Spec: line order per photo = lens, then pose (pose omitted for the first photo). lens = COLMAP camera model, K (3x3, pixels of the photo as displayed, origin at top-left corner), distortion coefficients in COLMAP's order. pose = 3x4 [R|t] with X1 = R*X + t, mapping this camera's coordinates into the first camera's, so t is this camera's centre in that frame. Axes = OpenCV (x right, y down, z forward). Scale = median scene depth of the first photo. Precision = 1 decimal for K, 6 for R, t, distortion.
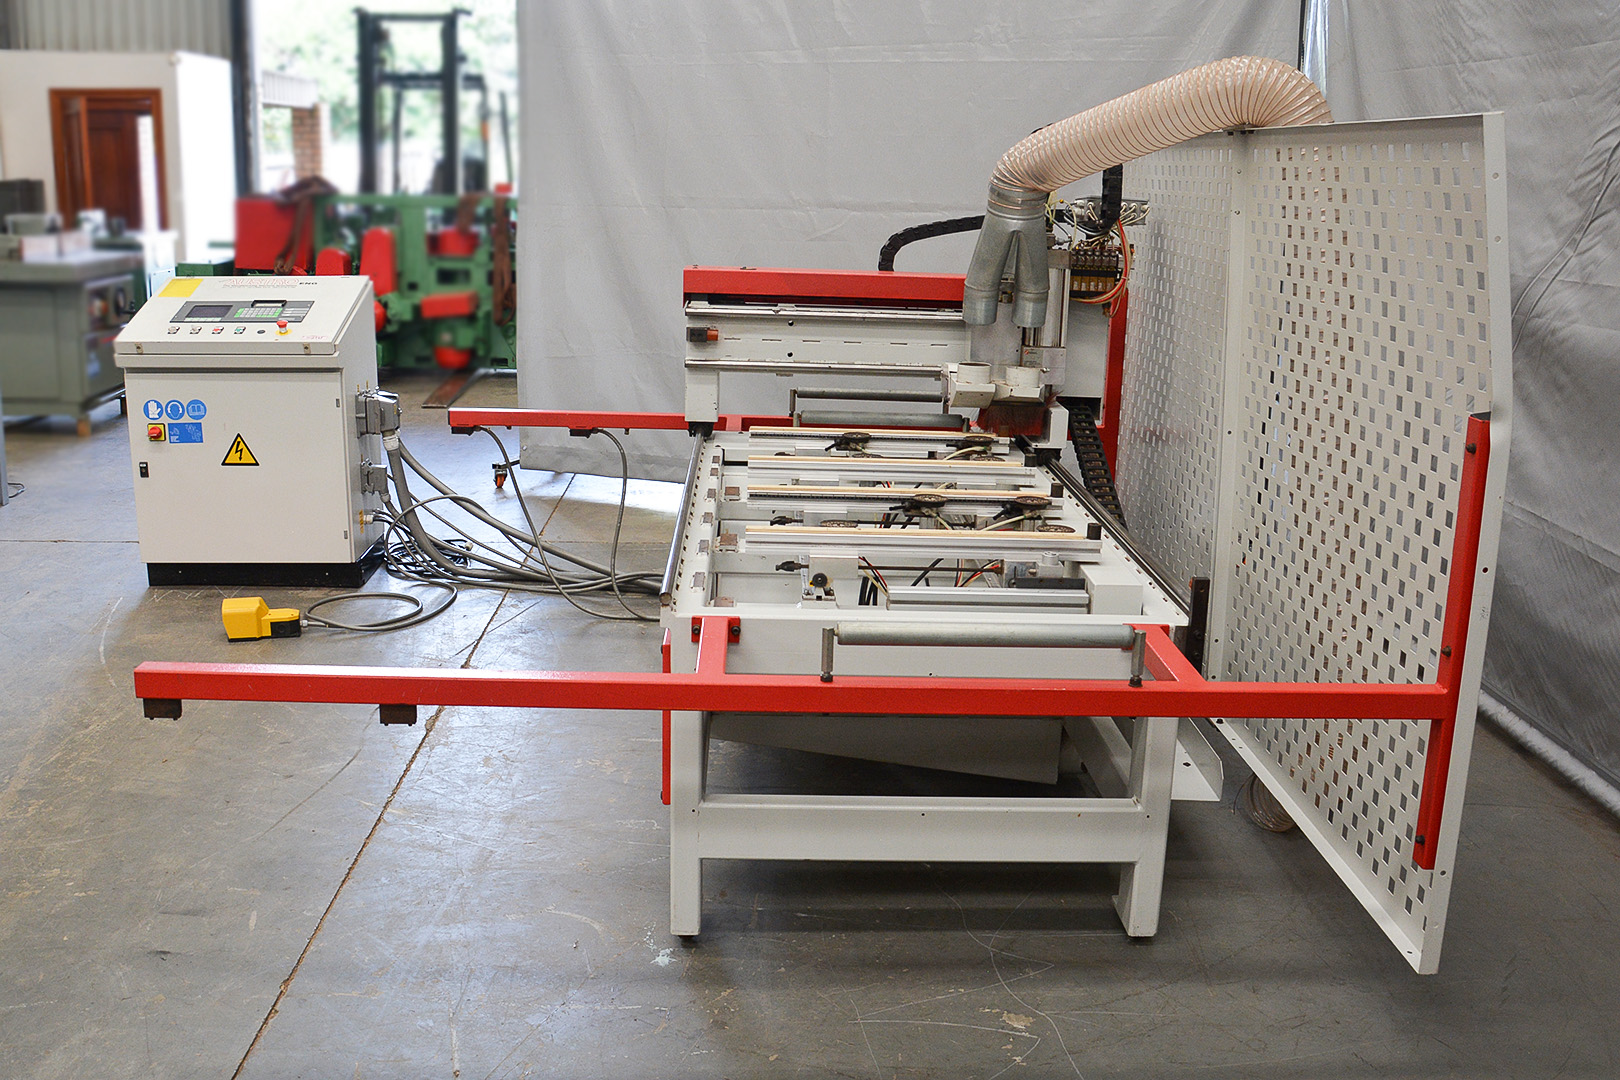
lens RADIAL K [[1590.4, 0, 827.6], [0, 1590.4, 547.5], [0, 0, 1]] dist [-0.160785, 0.135467]
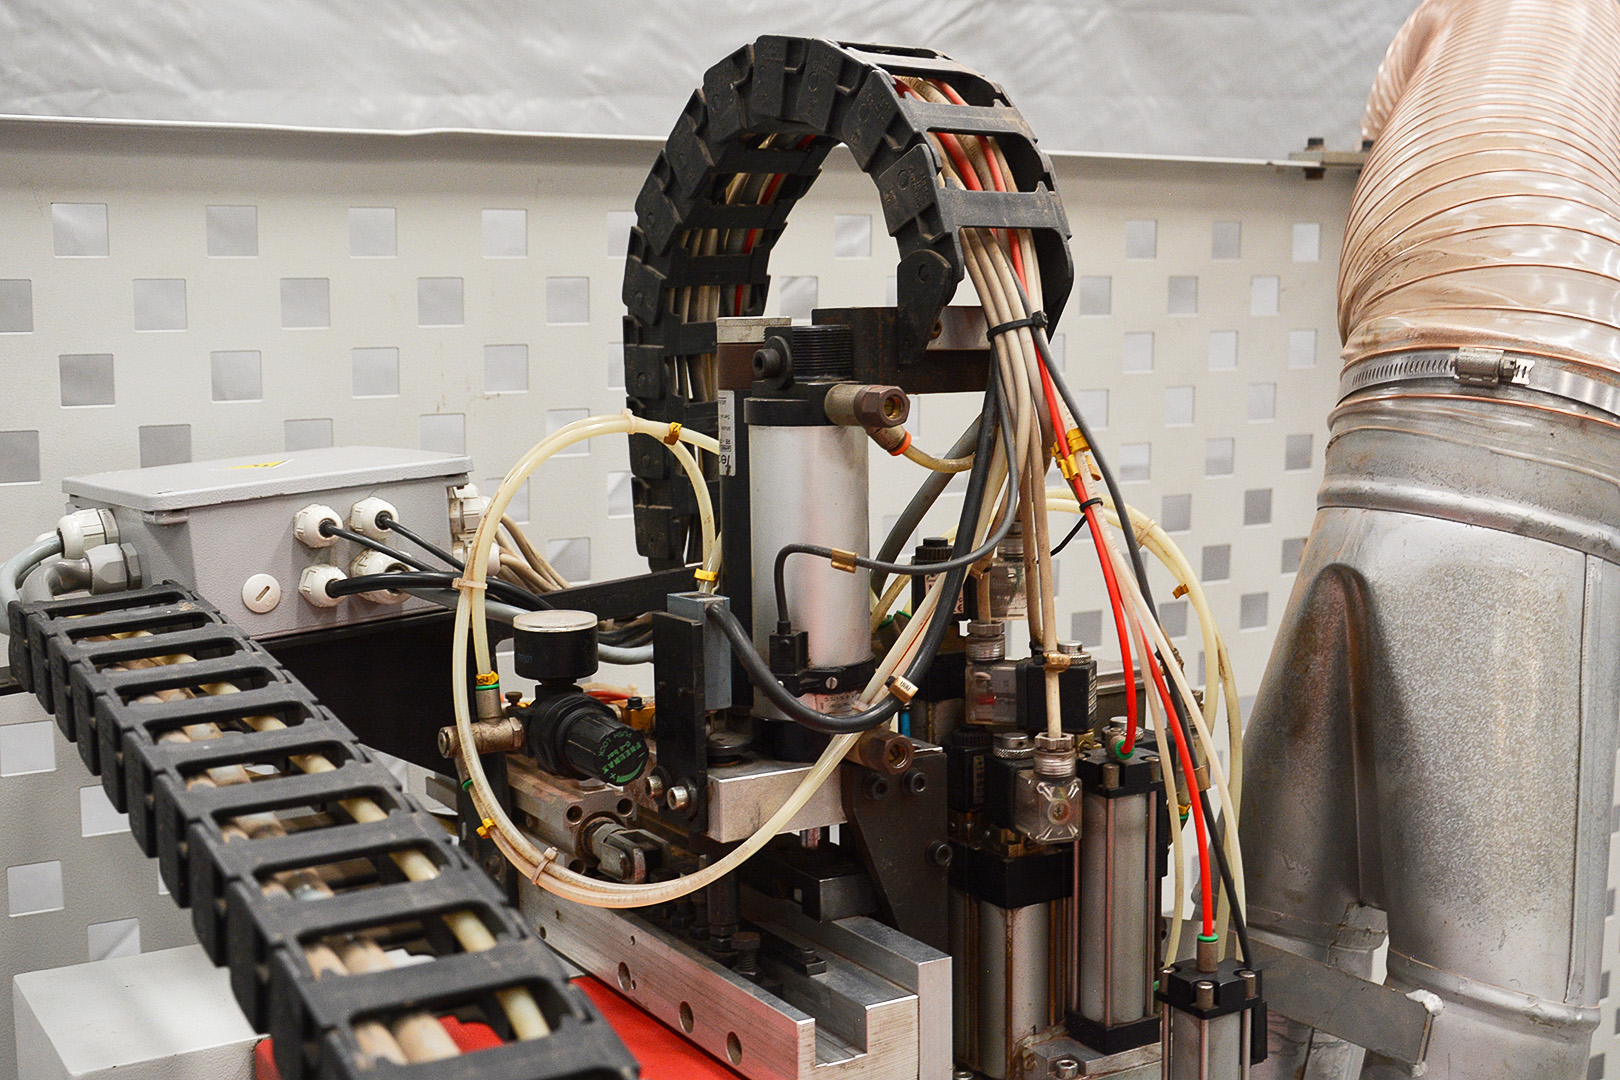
lens RADIAL K [[1949.2, 0, 817.4], [0, 1949.2, 559.1], [0, 0, 1]] dist [-0.021965, 0.008348]
pose [[-0.478830, -0.136374, 0.867251, -0.037888], [0.202592, 0.944033, 0.260303, -0.250067], [-0.854212, 0.300339, -0.424403, 1.014546]]
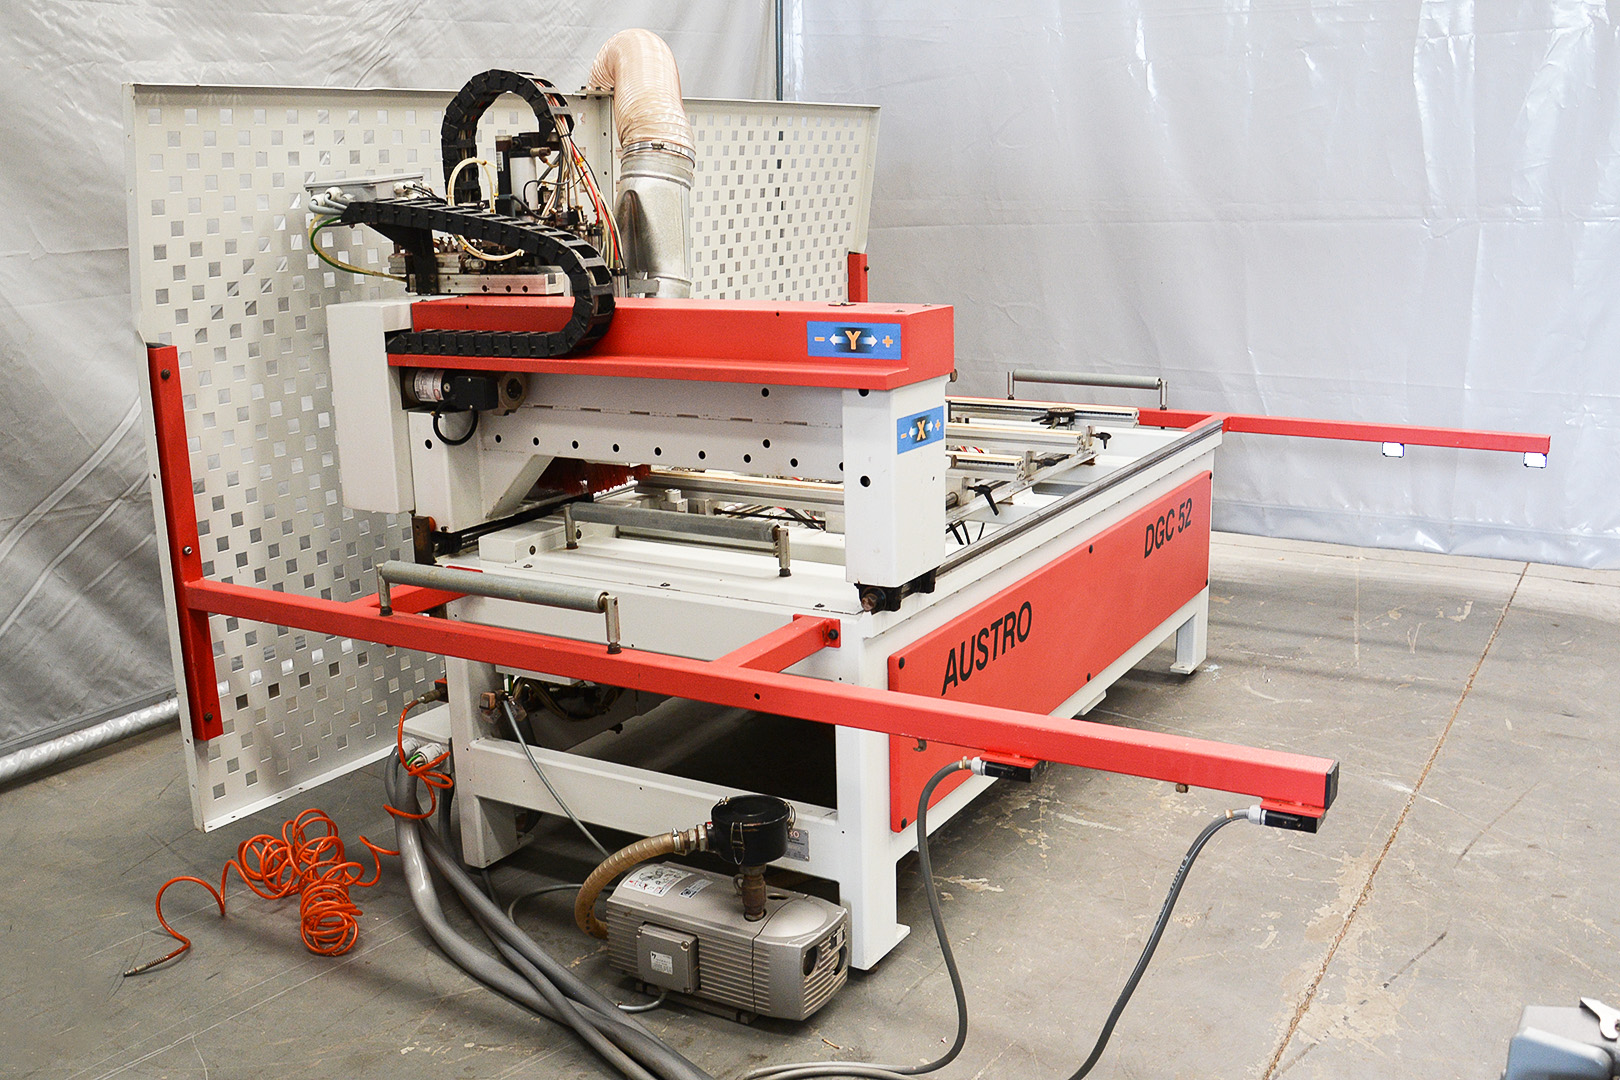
lens RADIAL K [[1590.4, 0, 827.6], [0, 1590.4, 547.5], [0, 0, 1]] dist [-0.160785, 0.135467]
pose [[-0.845471, -0.137920, 0.515904, -0.349776], [0.120309, 0.892045, 0.435639, -0.340380], [-0.520293, 0.430388, -0.737605, 1.423948]]
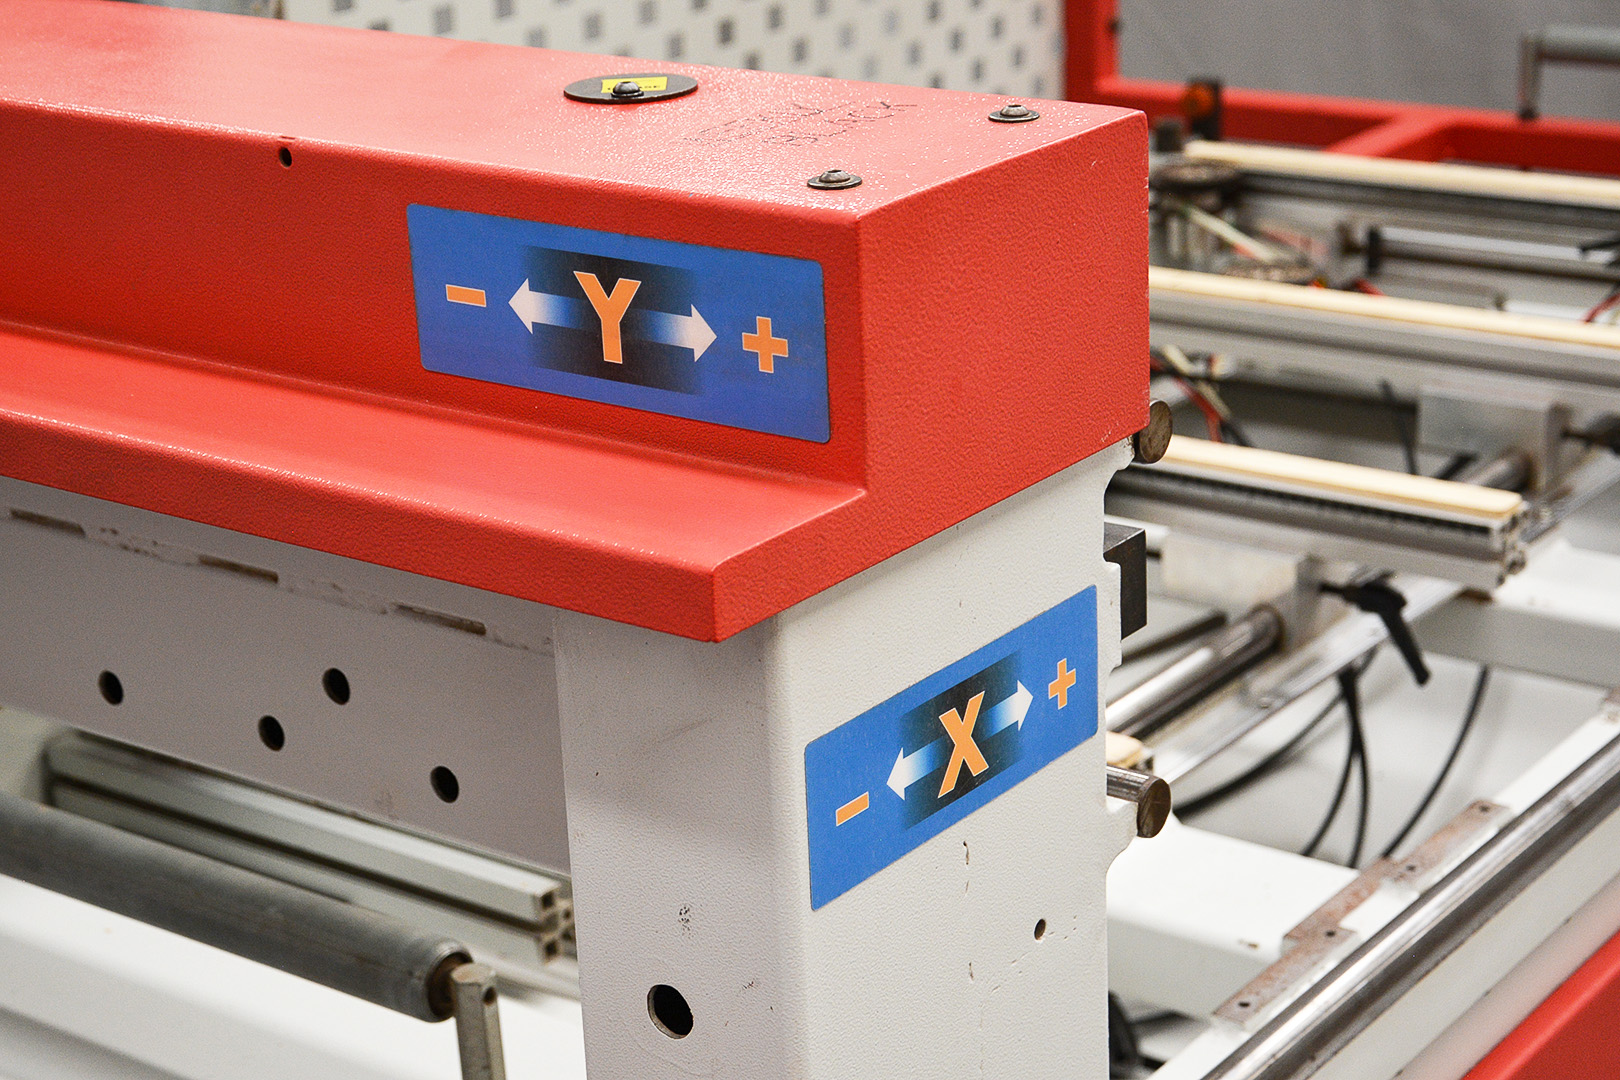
lens RADIAL K [[2992.9, 0, 810.0], [0, 2992.9, 540.0], [0, 0, 1]] dist [0.298083, 0.006671]
pose [[-0.775344, -0.210514, 0.595420, -0.202777], [0.165875, 0.841825, 0.513631, -0.256205], [-0.609366, 0.497006, -0.617785, 1.113926]]
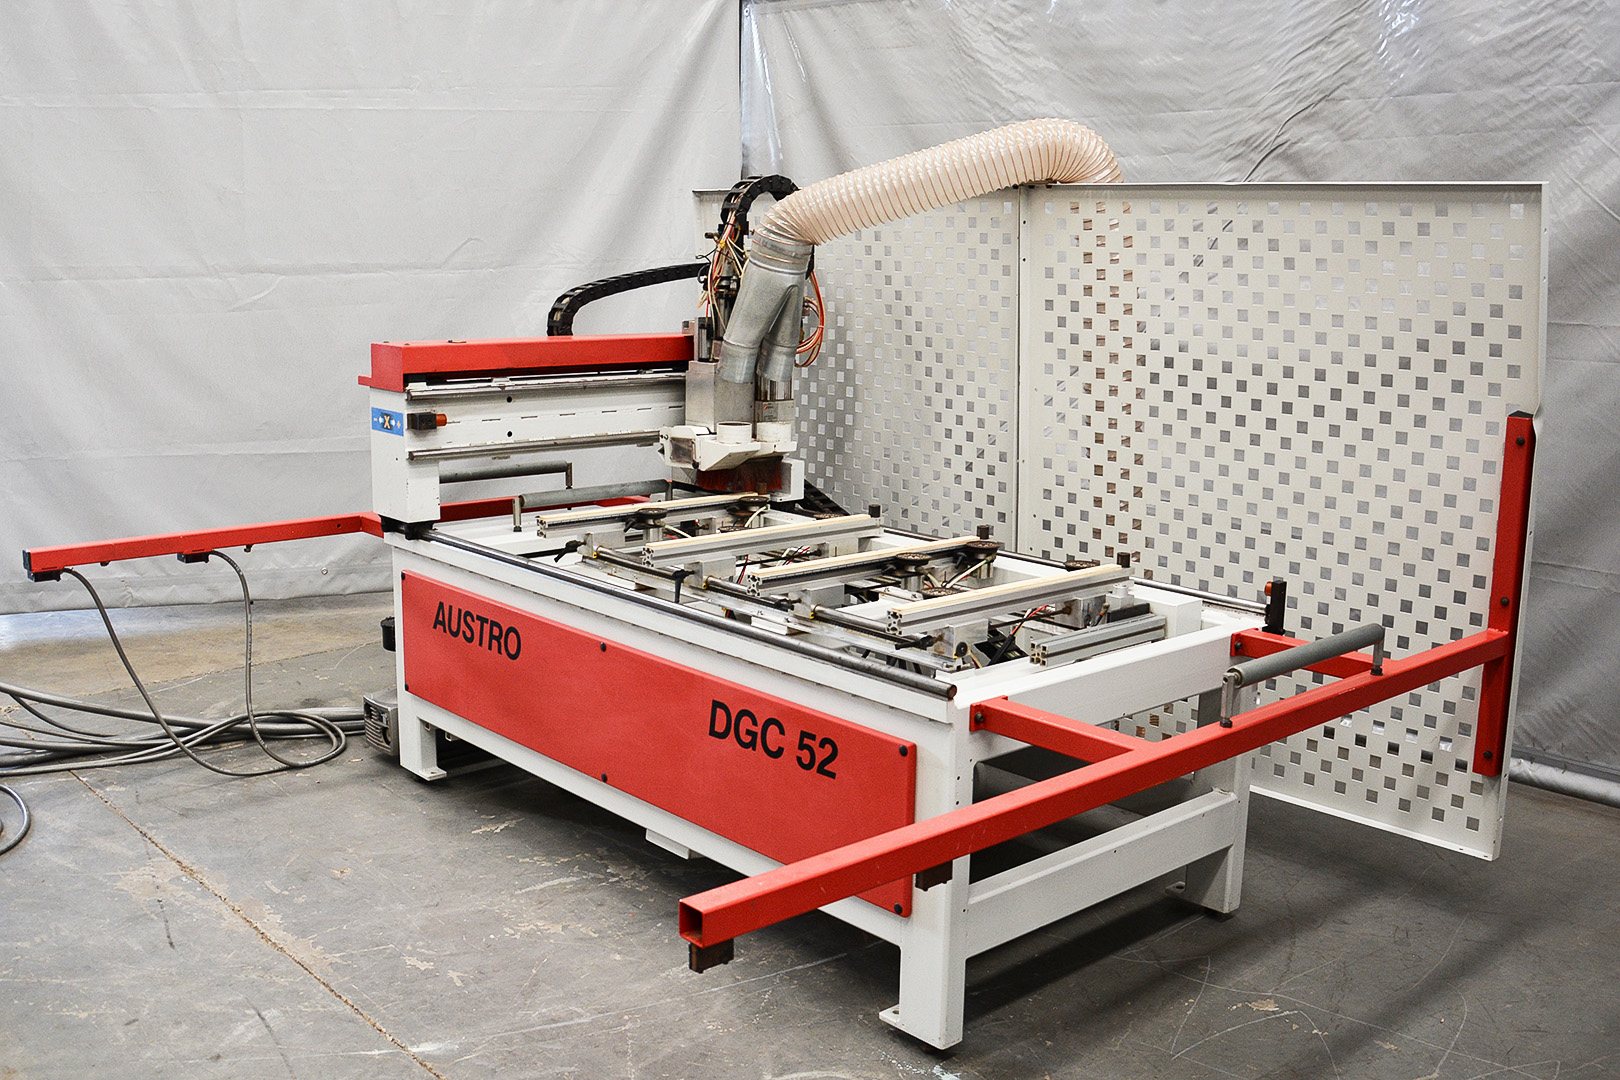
lens RADIAL K [[1590.4, 0, 827.6], [0, 1590.4, 547.5], [0, 0, 1]] dist [-0.160785, 0.135467]
pose [[0.765842, -0.138871, 0.627854, -0.441369], [0.155679, 0.987396, 0.028502, -0.053917], [-0.623899, 0.075916, 0.777809, 0.191428]]
